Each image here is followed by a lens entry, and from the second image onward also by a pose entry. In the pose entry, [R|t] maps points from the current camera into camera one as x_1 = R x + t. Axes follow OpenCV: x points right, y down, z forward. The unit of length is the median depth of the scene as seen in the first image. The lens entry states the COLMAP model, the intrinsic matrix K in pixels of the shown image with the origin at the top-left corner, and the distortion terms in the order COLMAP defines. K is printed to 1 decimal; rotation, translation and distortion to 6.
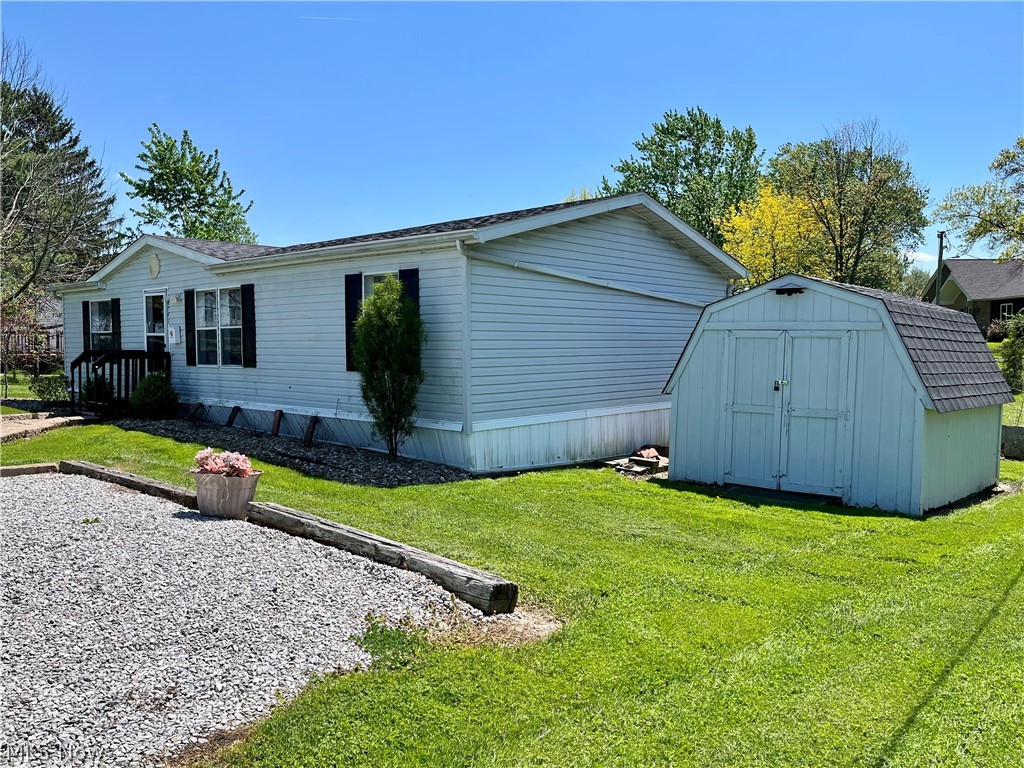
lens RADIAL K [[776.0, 0, 512.0], [0, 776.0, 384.0], [0, 0, 1]] dist [0.072120, -0.100065]
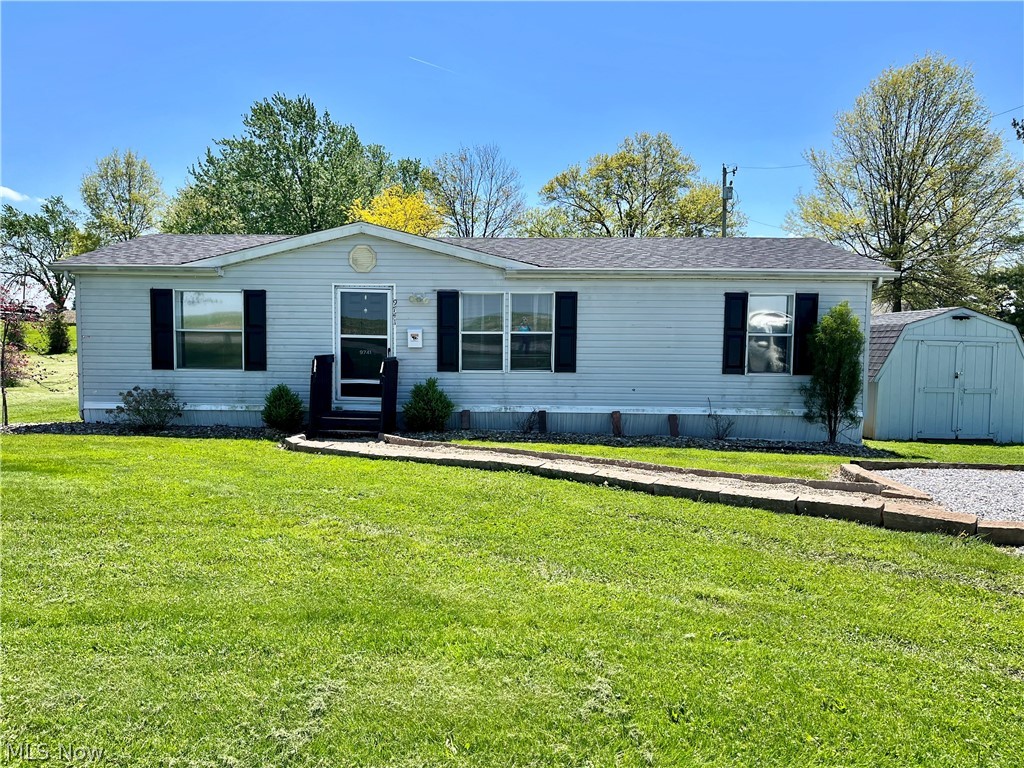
lens RADIAL K [[776.0, 0, 512.0], [0, 776.0, 384.0], [0, 0, 1]] dist [0.072120, -0.100065]
pose [[0.756548, -0.040032, 0.652712, -1.064518], [0.023383, 0.999142, 0.034177, -0.042695], [-0.653520, -0.010594, 0.756835, 0.270739]]
